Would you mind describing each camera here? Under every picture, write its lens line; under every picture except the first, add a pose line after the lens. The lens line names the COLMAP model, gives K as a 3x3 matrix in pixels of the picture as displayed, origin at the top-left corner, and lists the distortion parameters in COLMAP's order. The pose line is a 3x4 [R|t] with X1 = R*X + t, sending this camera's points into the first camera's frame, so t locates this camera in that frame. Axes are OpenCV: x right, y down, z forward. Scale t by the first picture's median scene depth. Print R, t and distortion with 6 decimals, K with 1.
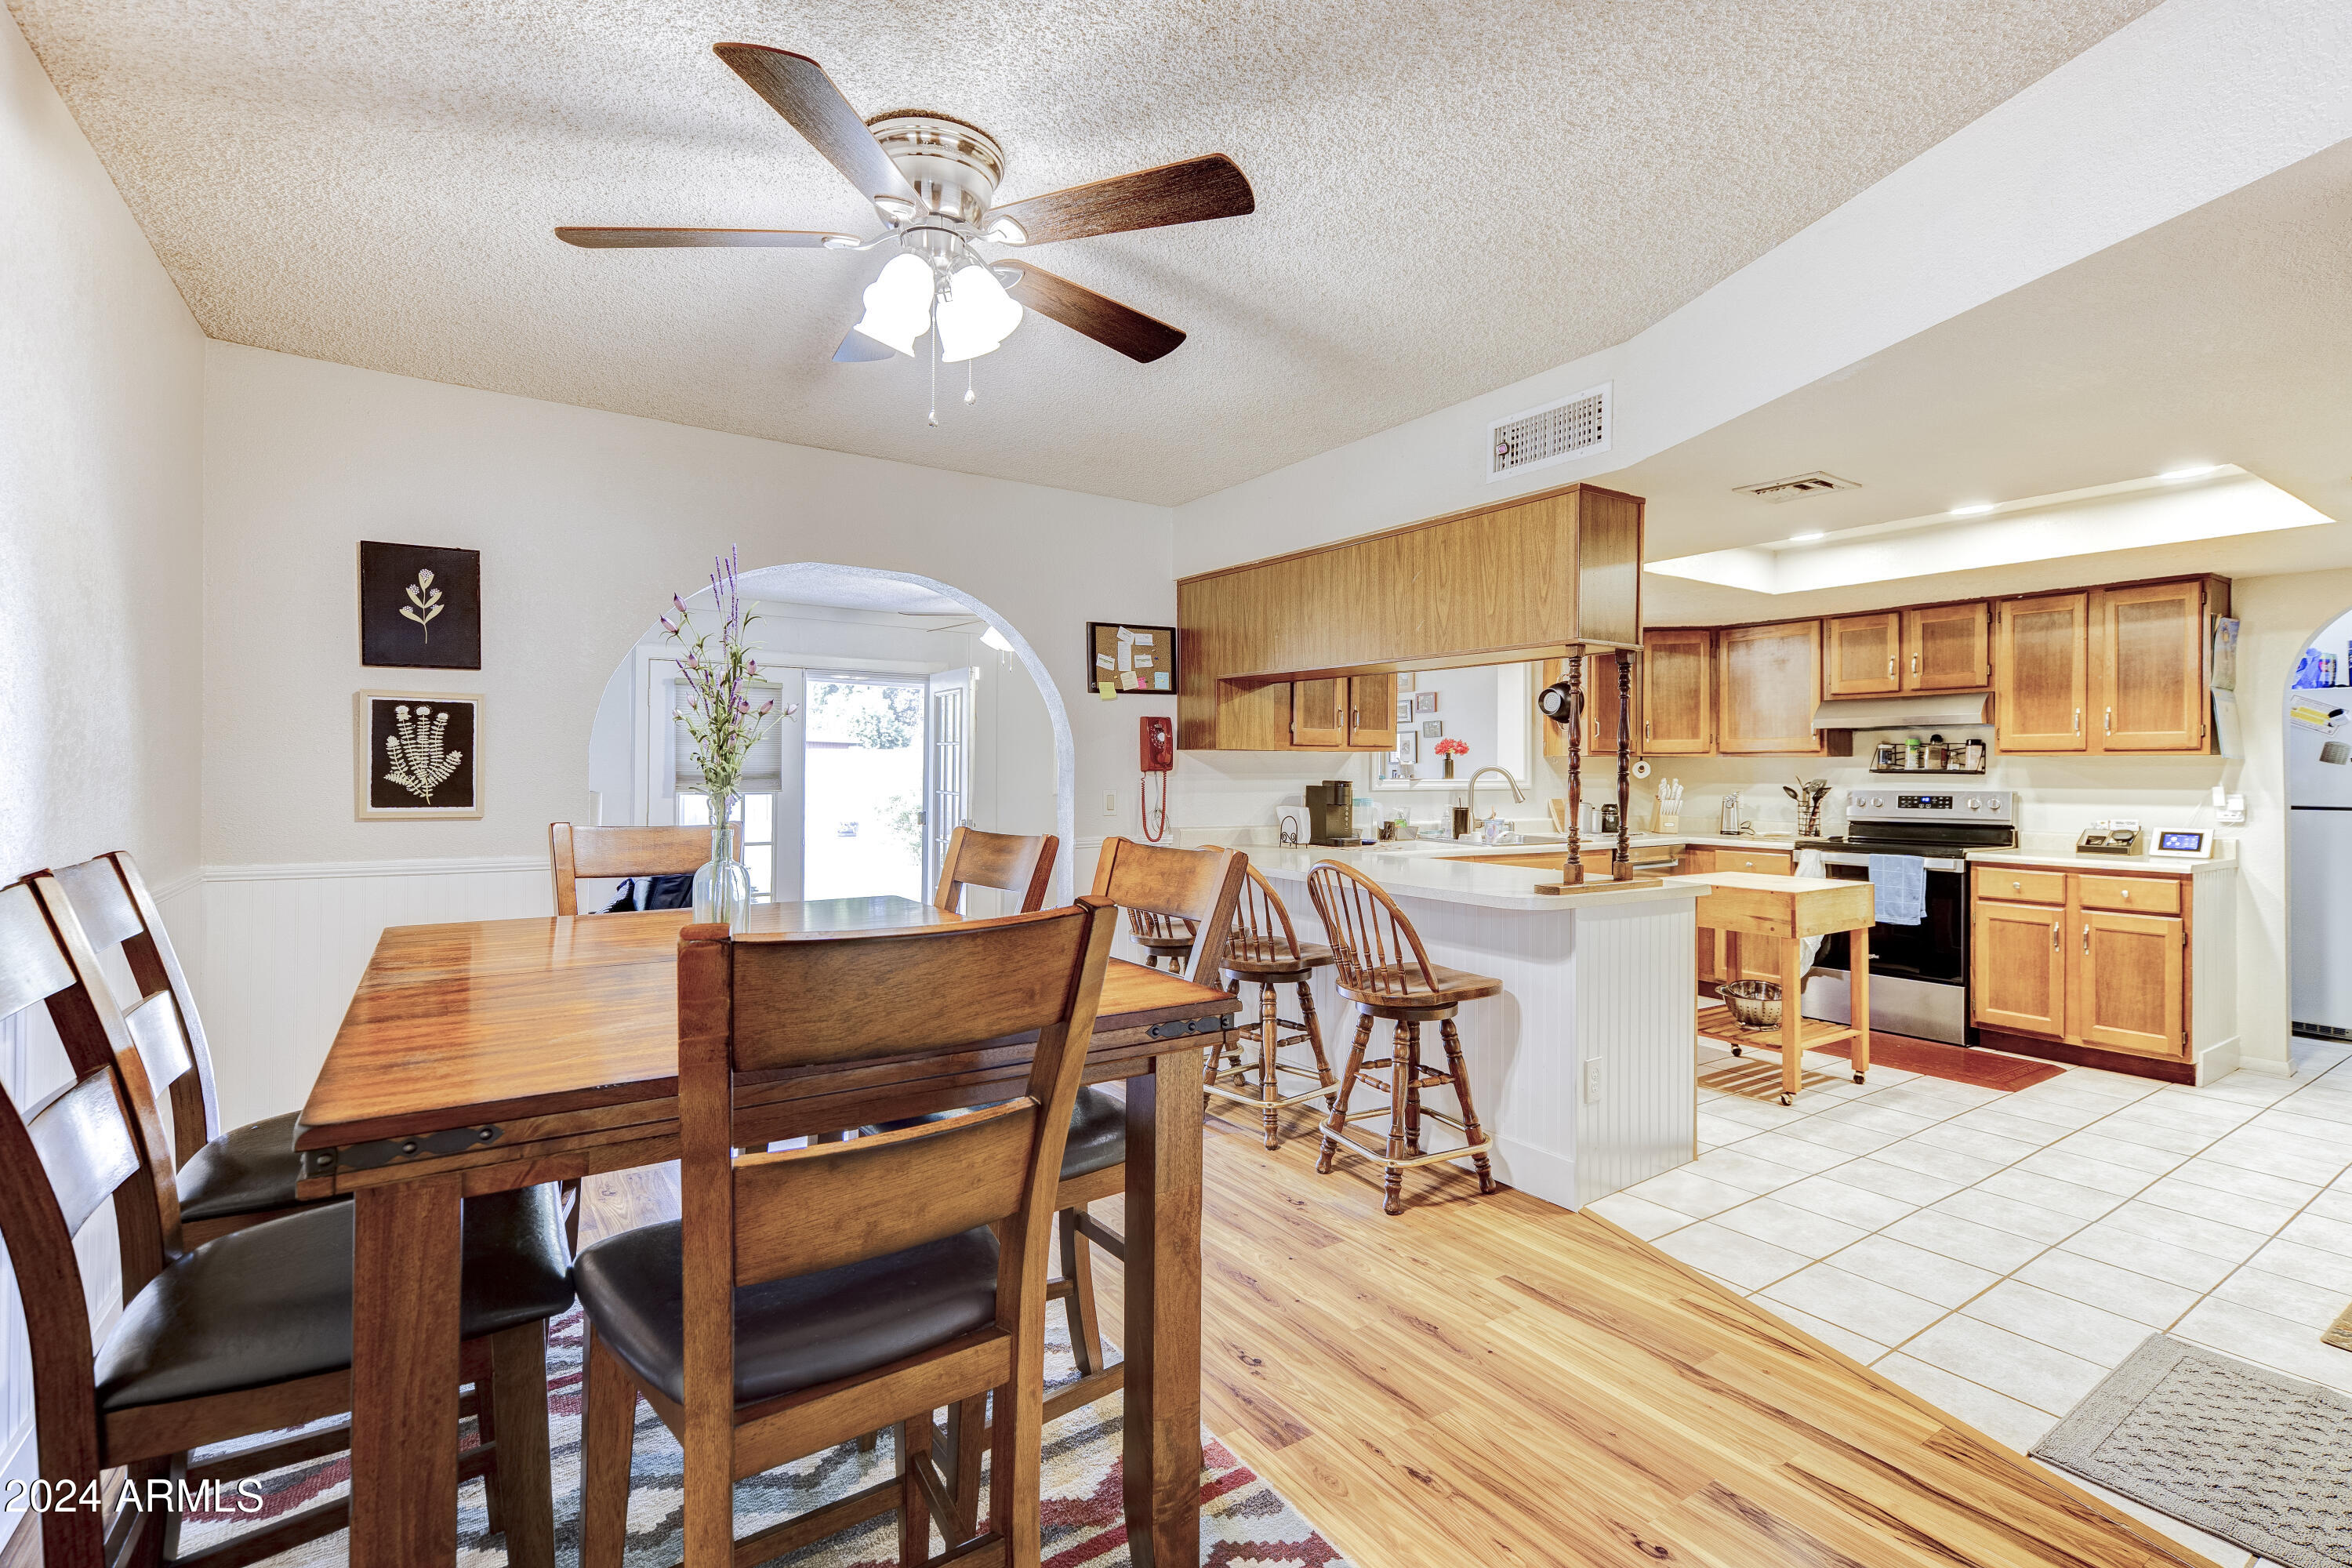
lens RADIAL K [[1075.1, 0, 1228.9], [0, 1075.1, 790.2], [0, 0, 1]] dist [0.003366, 0.000899]
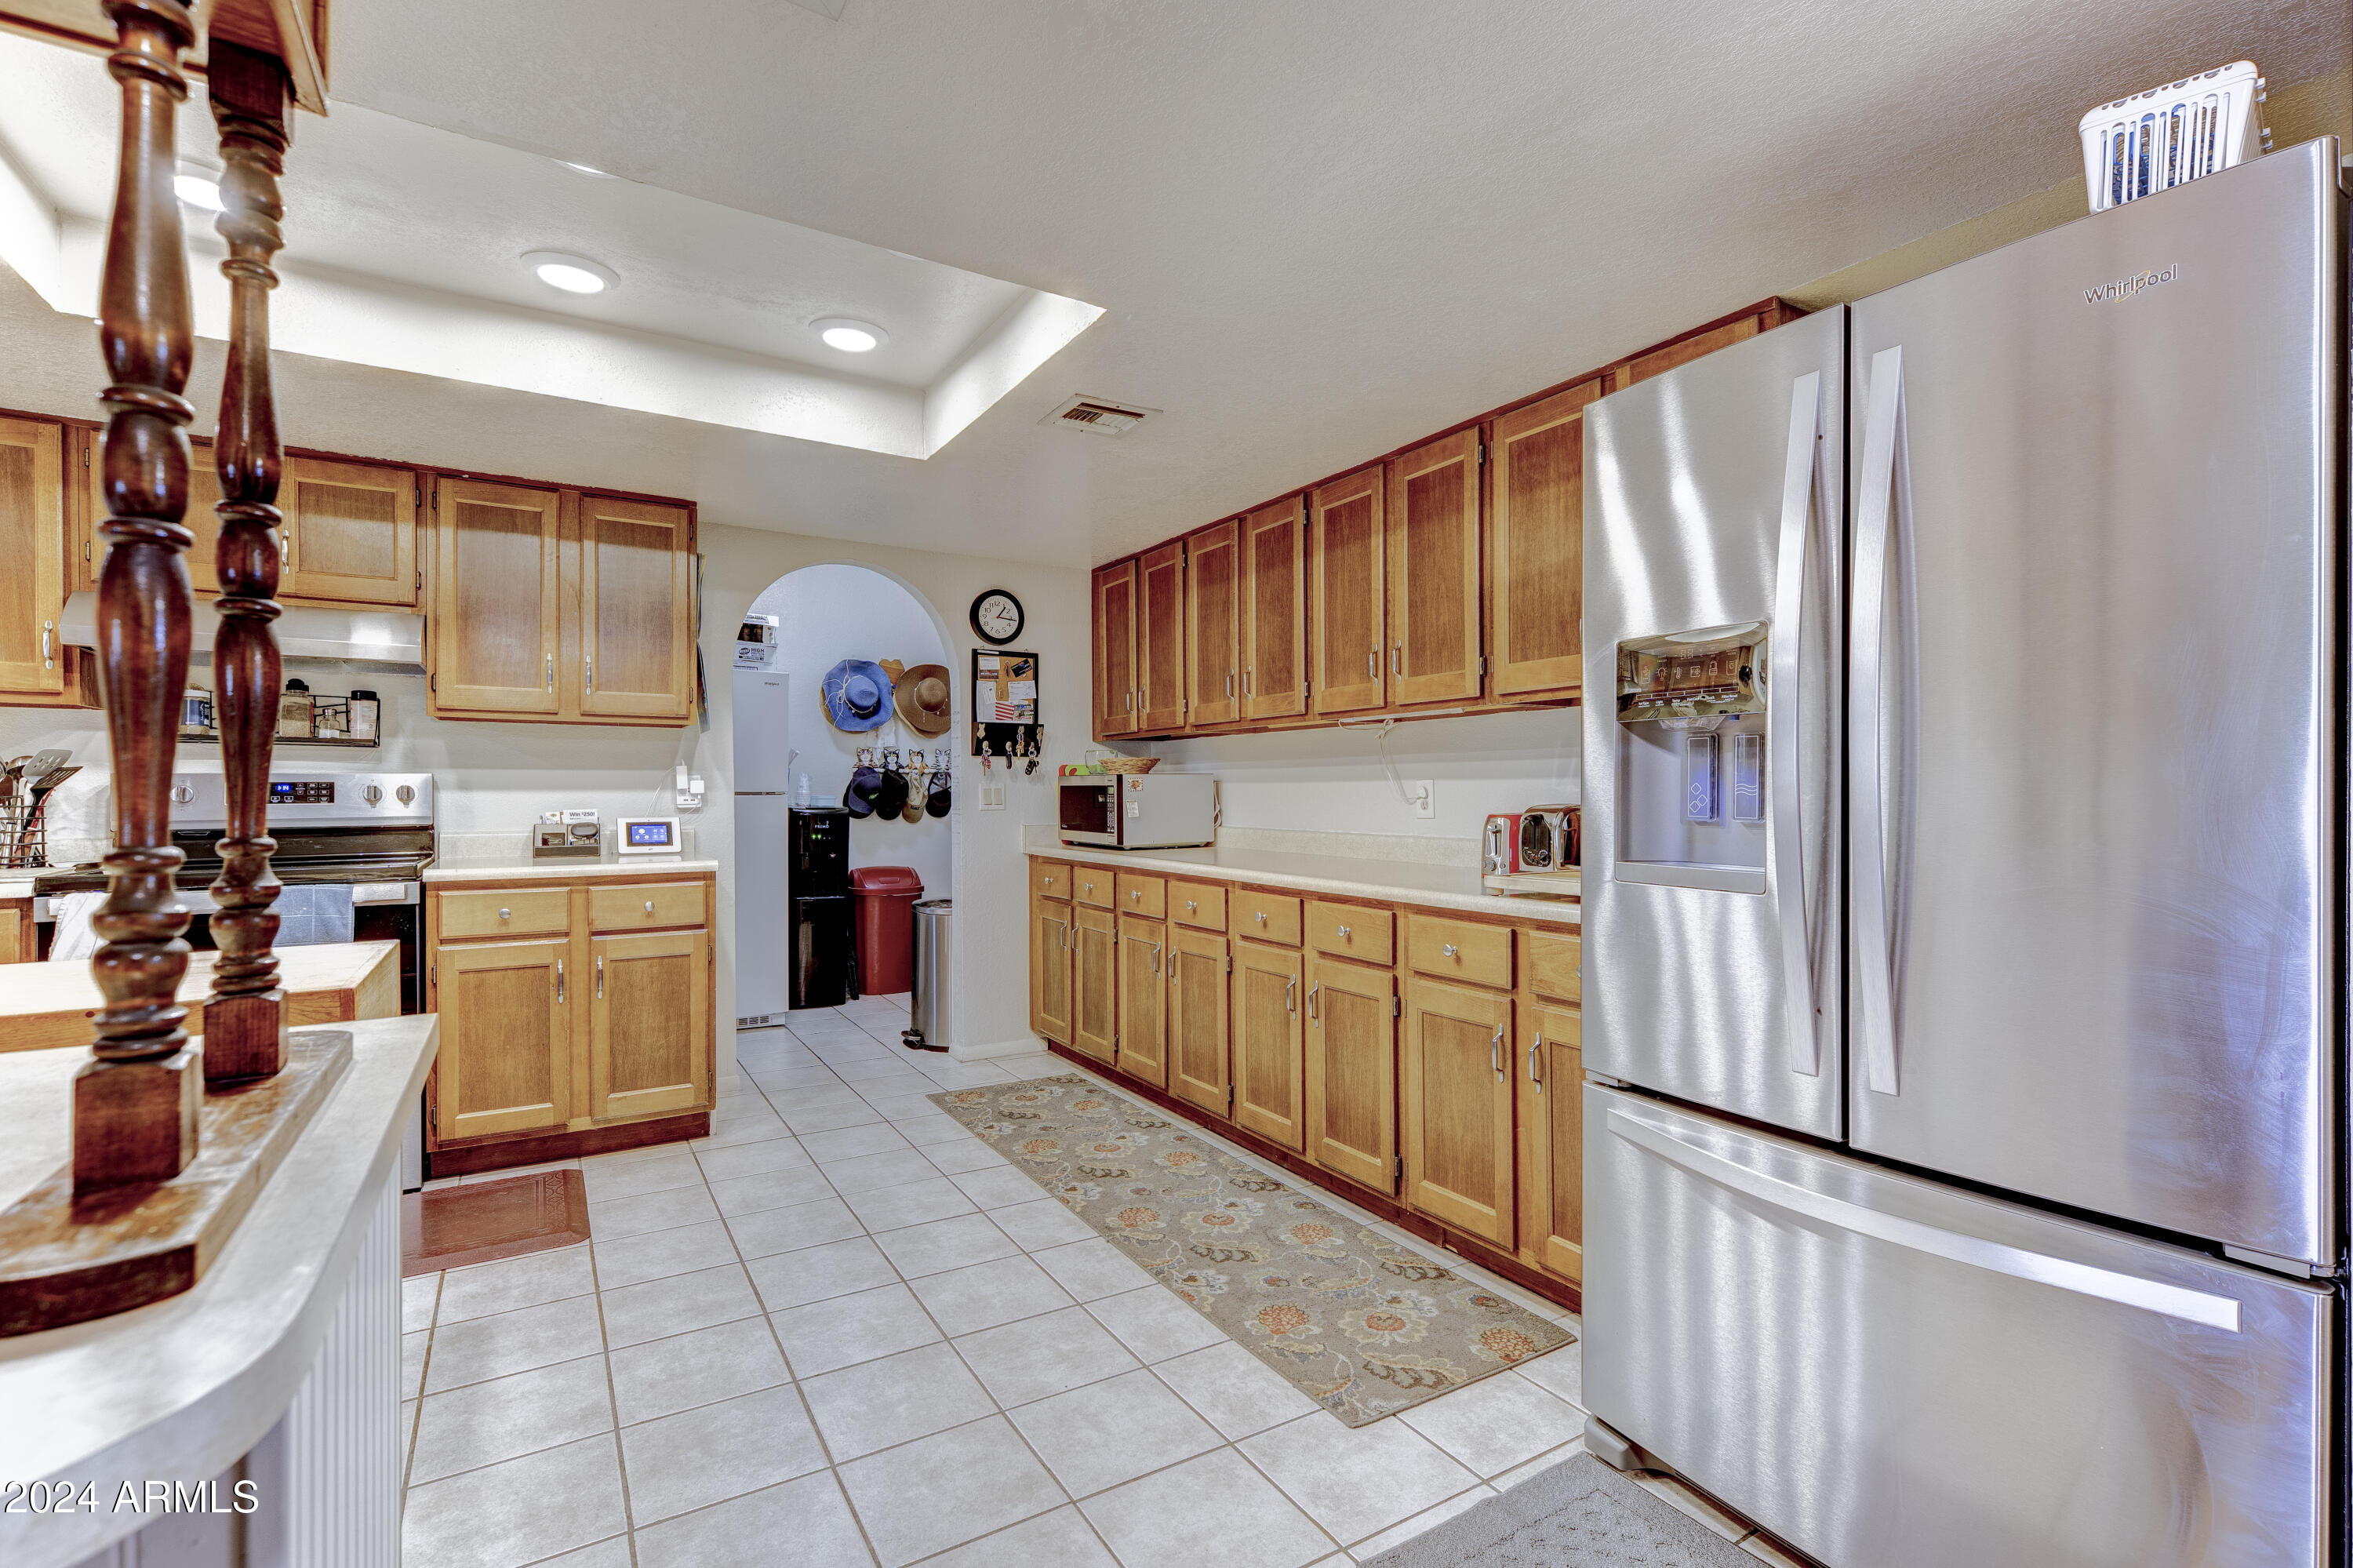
lens RADIAL K [[1075.6, 0, 1165.7], [0, 1075.6, 797.8], [0, 0, 1]] dist [0.003366, 0.000899]
pose [[0.067547, -0.017031, 0.997571, 0.115285], [0.013146, 0.999783, 0.016179, 0.013308], [-0.997629, 0.012022, 0.067756, 0.595883]]
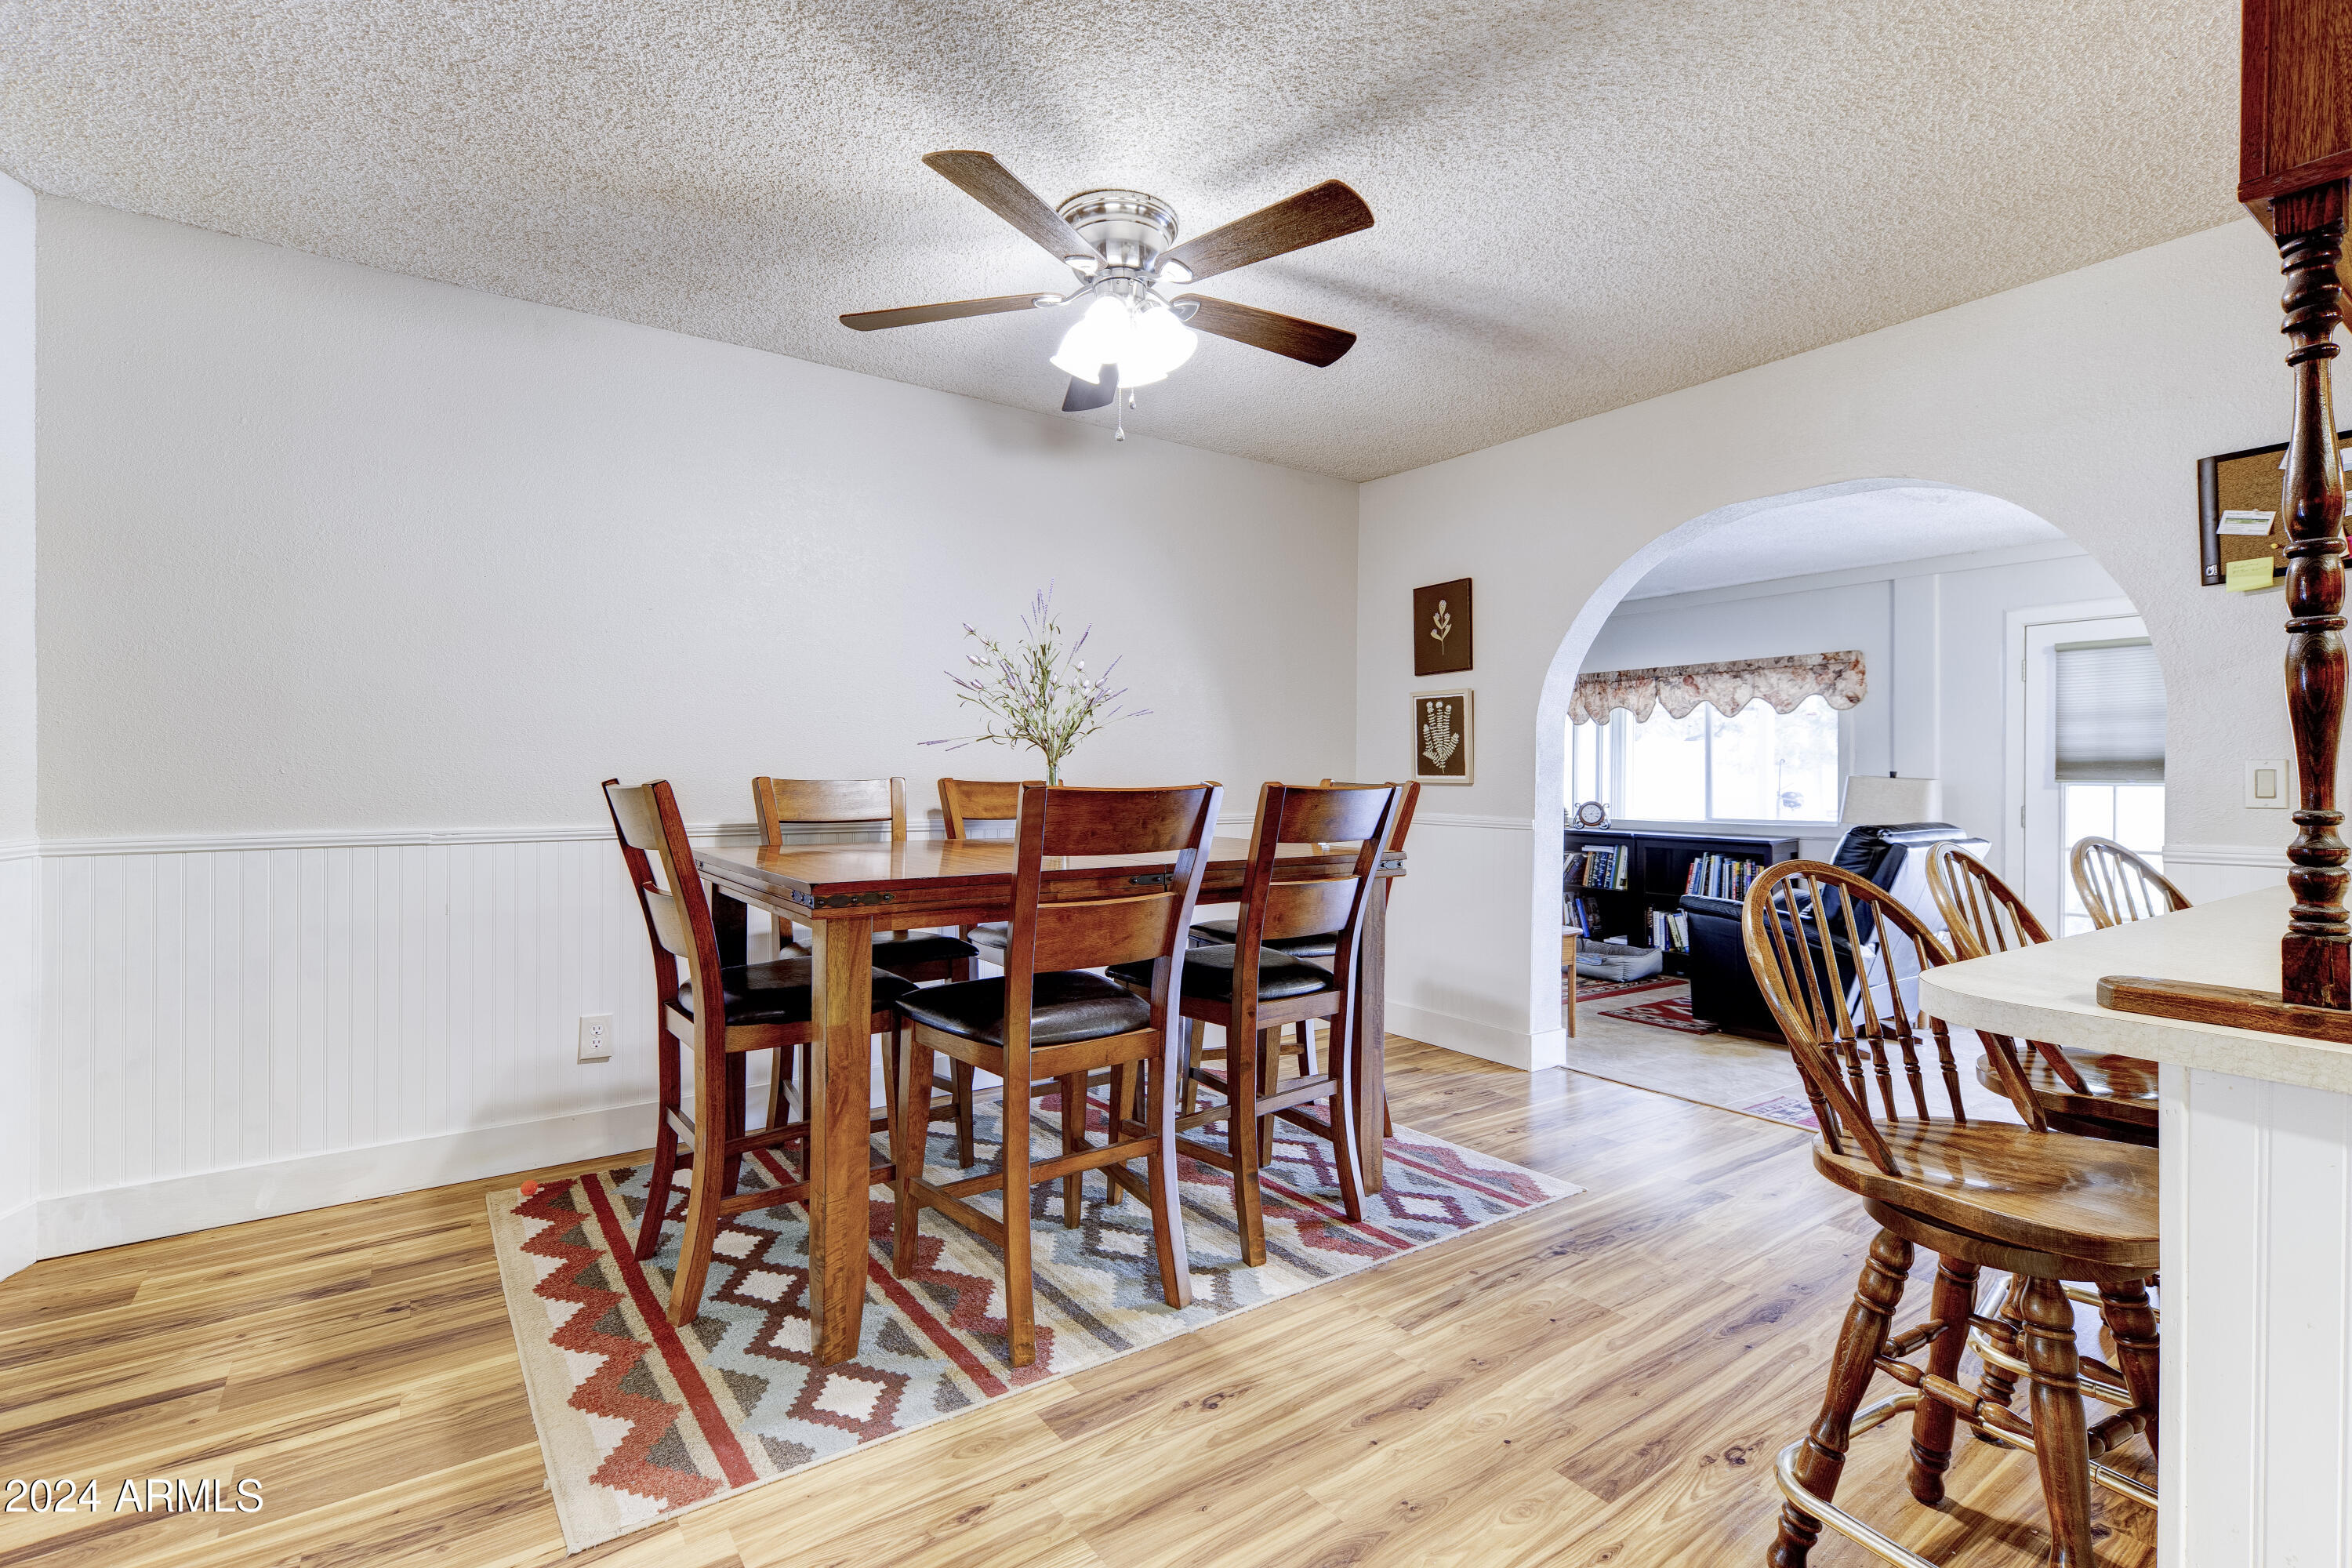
lens RADIAL K [[1075.1, 0, 1180.5], [0, 1075.1, 766.9], [0, 0, 1]] dist [0.003366, 0.000899]
pose [[0.016498, -0.017822, -0.999705, 0.454196], [-0.023756, 0.999552, -0.018212, 0.028269], [0.999582, 0.024050, 0.016067, 0.499901]]
